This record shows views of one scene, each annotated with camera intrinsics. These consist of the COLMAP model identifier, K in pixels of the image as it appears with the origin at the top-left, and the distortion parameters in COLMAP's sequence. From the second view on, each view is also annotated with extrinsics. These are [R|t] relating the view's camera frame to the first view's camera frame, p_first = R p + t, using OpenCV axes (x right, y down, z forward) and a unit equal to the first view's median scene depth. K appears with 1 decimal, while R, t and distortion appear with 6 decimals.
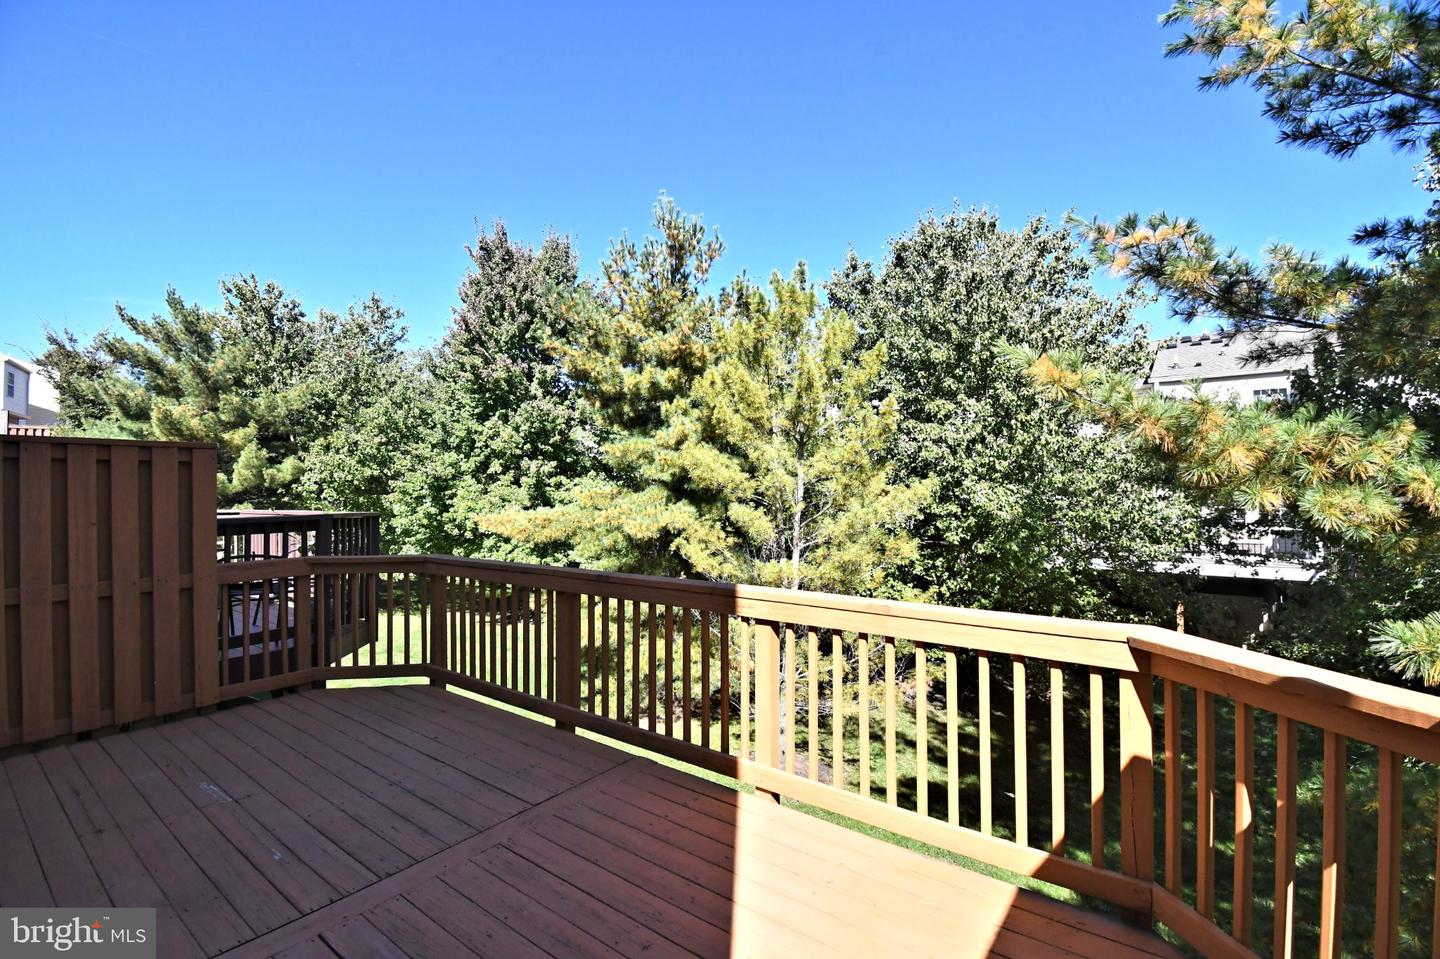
lens RADIAL K [[656.1, 0, 720.0], [0, 656.1, 479.5], [0, 0, 1]] dist [-0.044277, -0.000197]
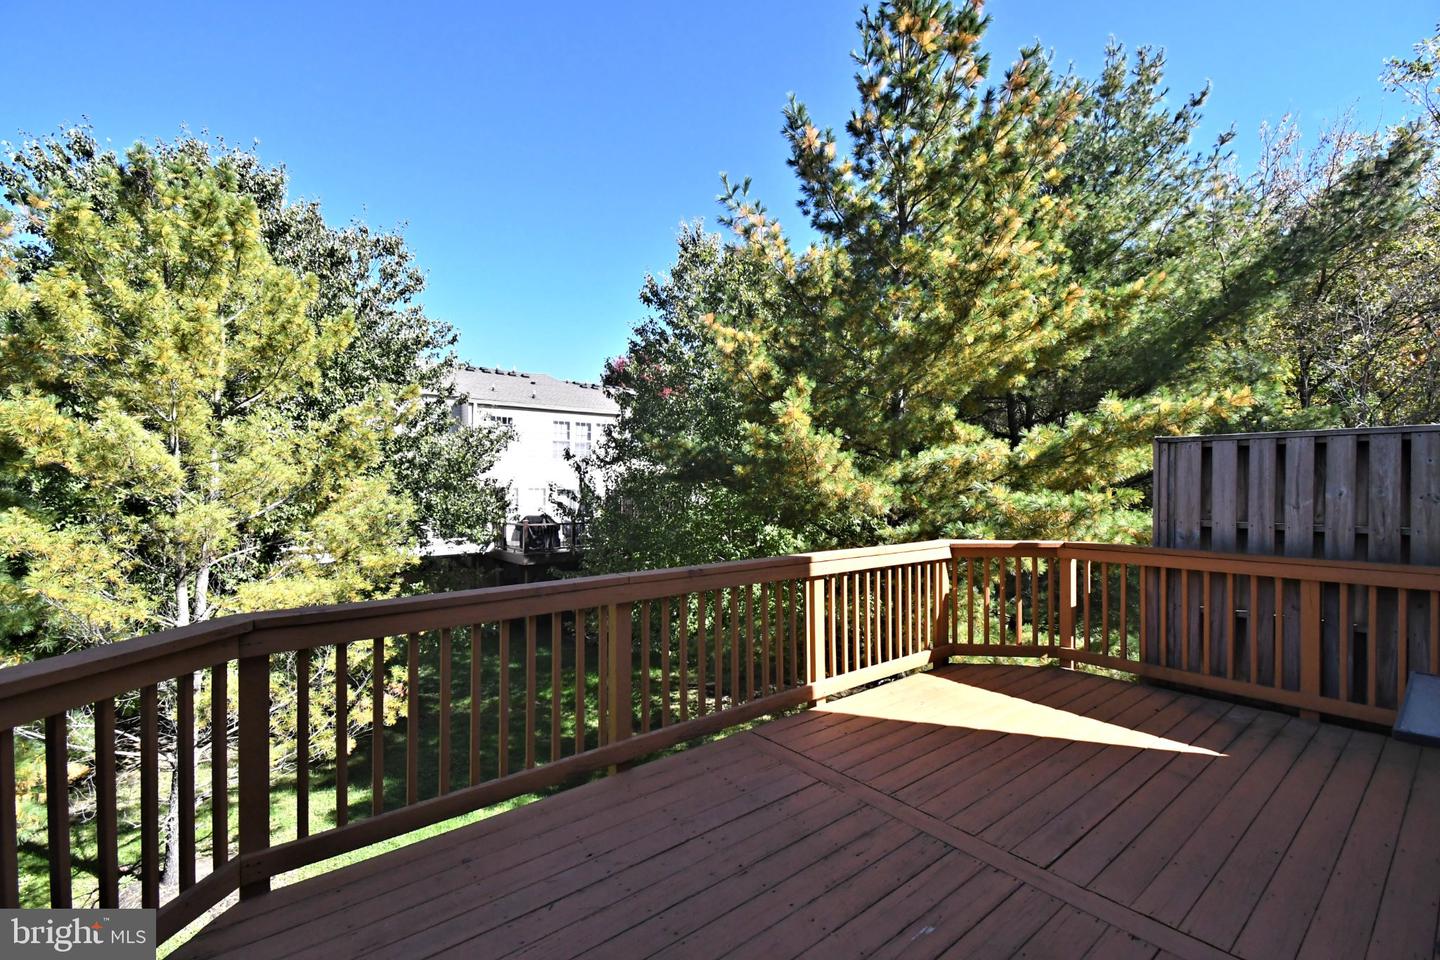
lens RADIAL K [[642.7, 0, 720.0], [0, 642.7, 480.0], [0, 0, 1]] dist [0.016733, 0.000061]
pose [[0.227902, -0.013421, 0.973592, -1.525940], [-0.029292, 0.999358, 0.020633, -0.014653], [-0.973243, -0.033220, 0.227362, 1.043071]]
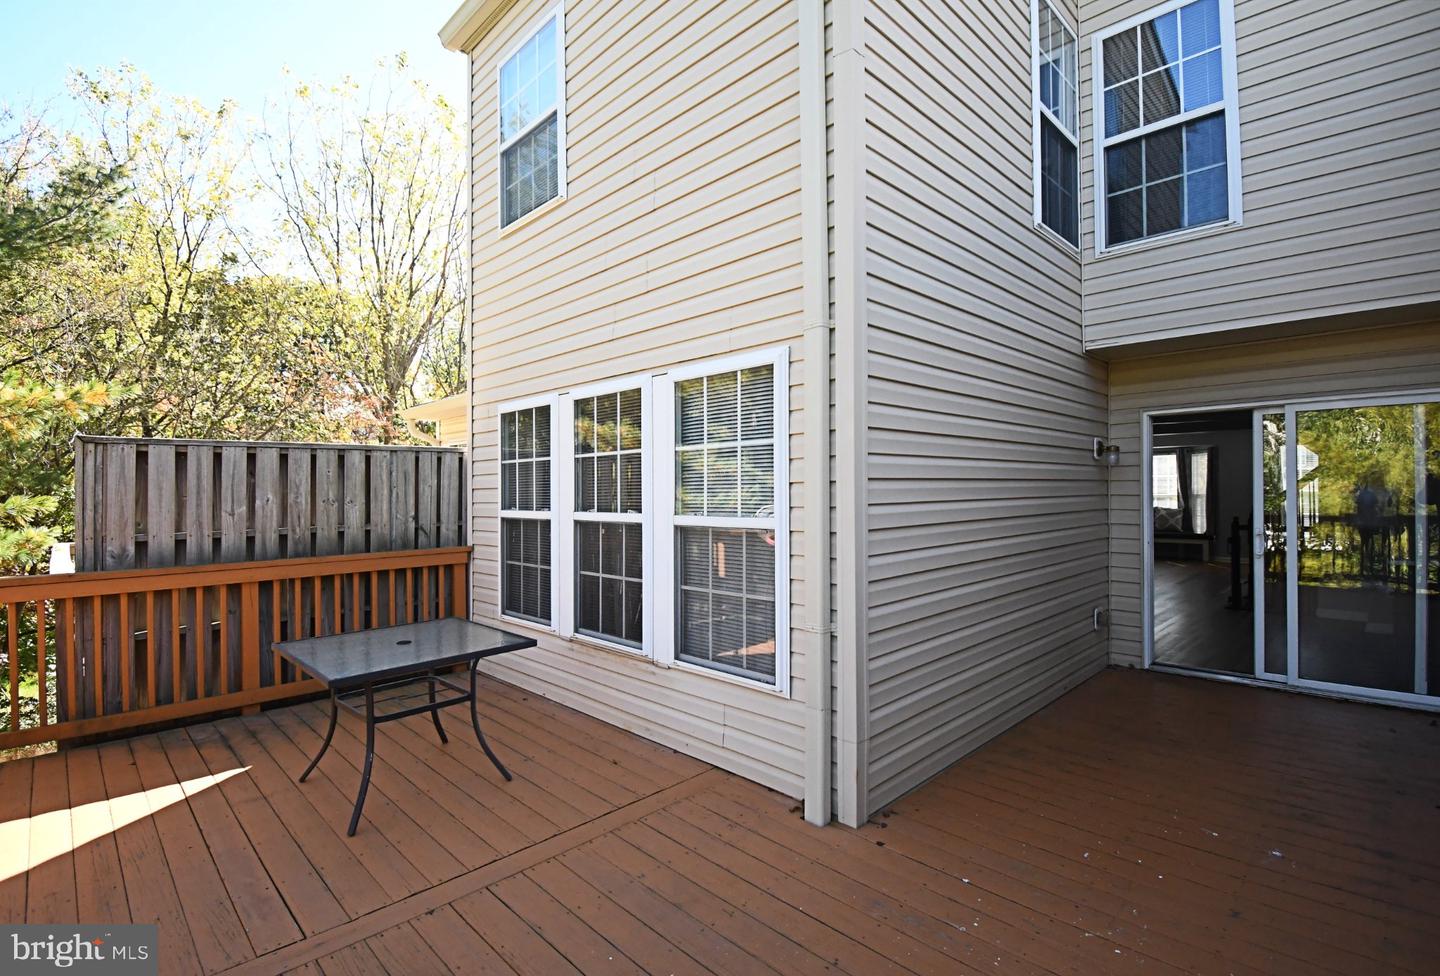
lens RADIAL K [[699.4, 0, 720.0], [0, 699.4, 488.0], [0, 0, 1]] dist [-0.001666, -0.000510]
pose [[-0.986922, -0.006773, 0.161056, -1.176135], [-0.011764, 0.999479, -0.030060, 0.014058], [-0.160769, -0.031561, -0.986487, 1.540774]]
